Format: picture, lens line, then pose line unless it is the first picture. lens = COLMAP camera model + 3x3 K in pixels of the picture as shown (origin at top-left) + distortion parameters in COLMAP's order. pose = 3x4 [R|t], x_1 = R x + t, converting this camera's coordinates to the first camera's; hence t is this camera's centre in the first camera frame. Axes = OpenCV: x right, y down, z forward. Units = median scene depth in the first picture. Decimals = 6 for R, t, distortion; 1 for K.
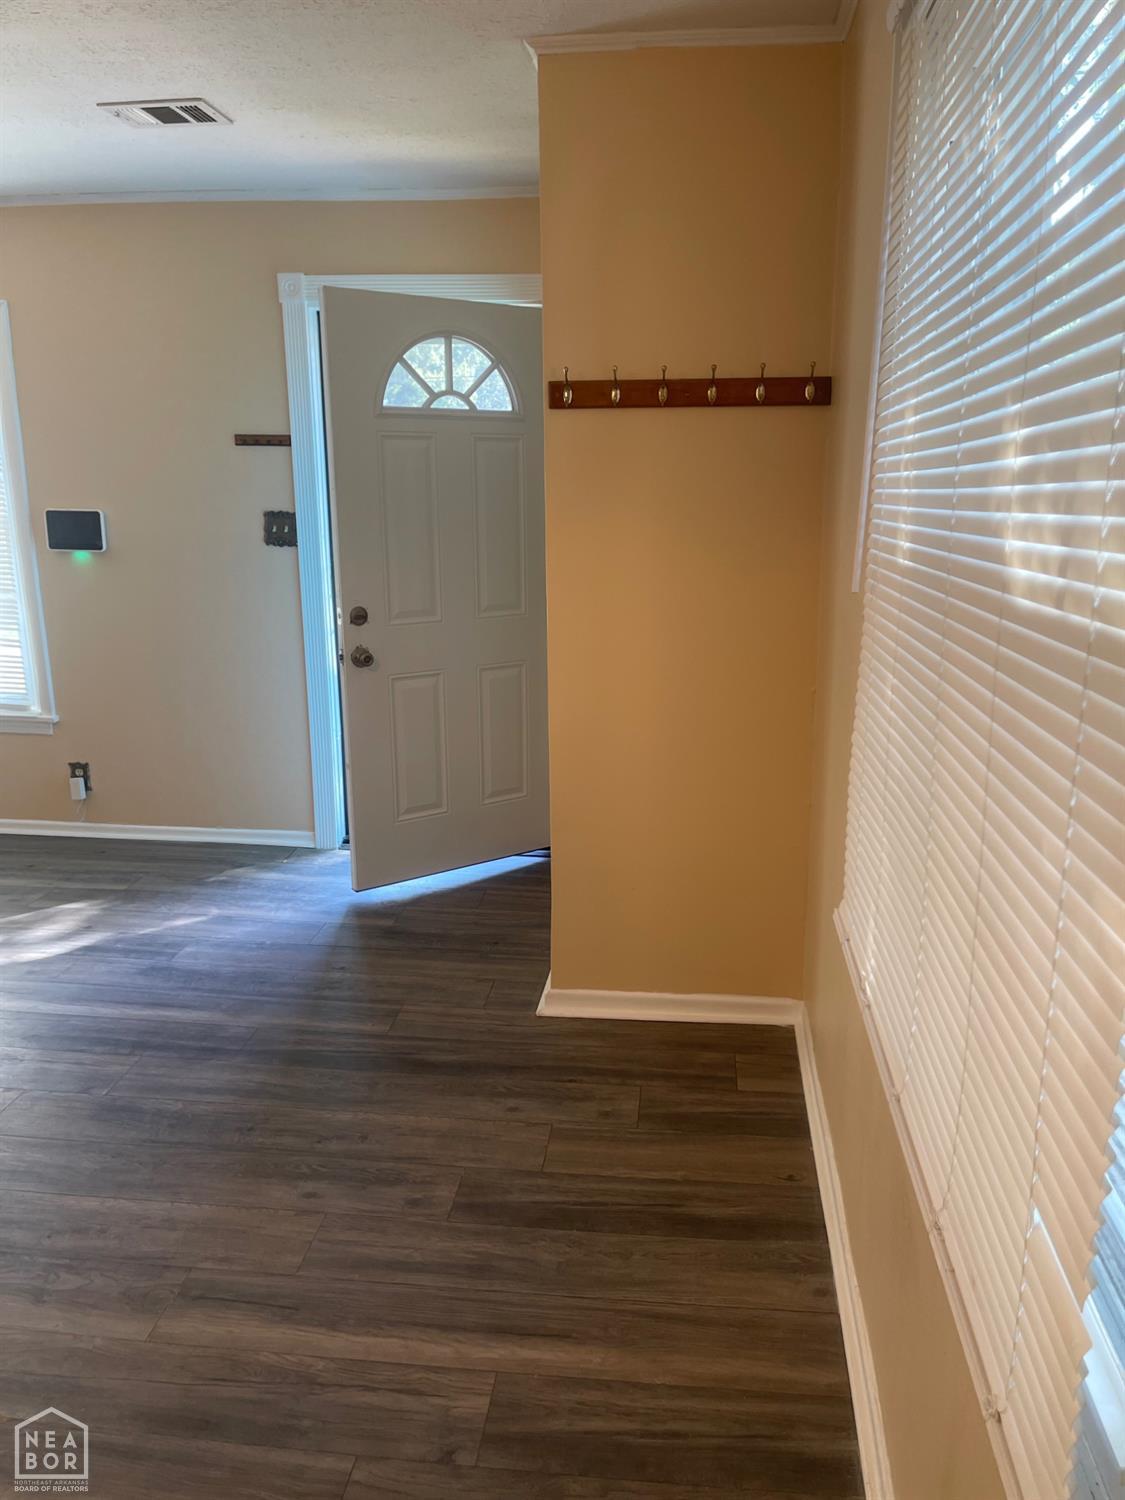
lens RADIAL K [[1127.0, 0, 572.7], [0, 1127.0, 766.1], [0, 0, 1]] dist [0.065826, -0.087515]
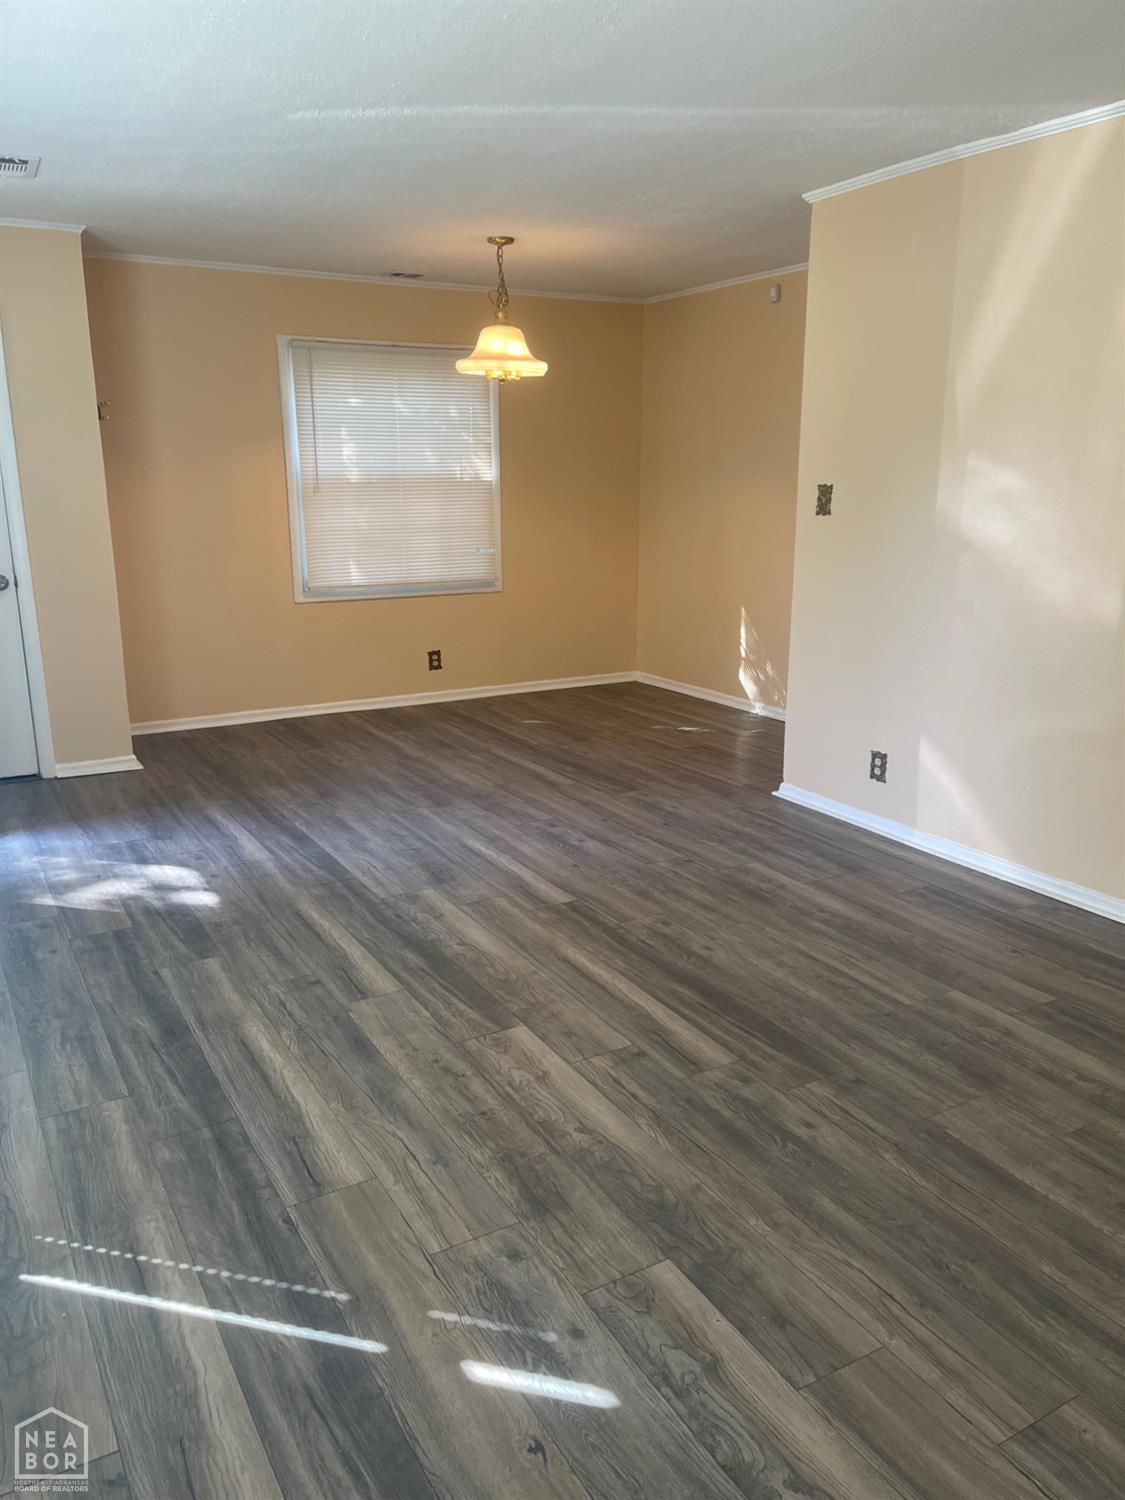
lens RADIAL K [[1127.0, 0, 572.7], [0, 1127.0, 766.1], [0, 0, 1]] dist [0.065826, -0.087515]
pose [[-0.595778, -0.212387, 0.774558, -1.681722], [0.187409, 0.901016, 0.391214, -0.325318], [-0.780978, 0.378236, -0.497002, 1.272304]]
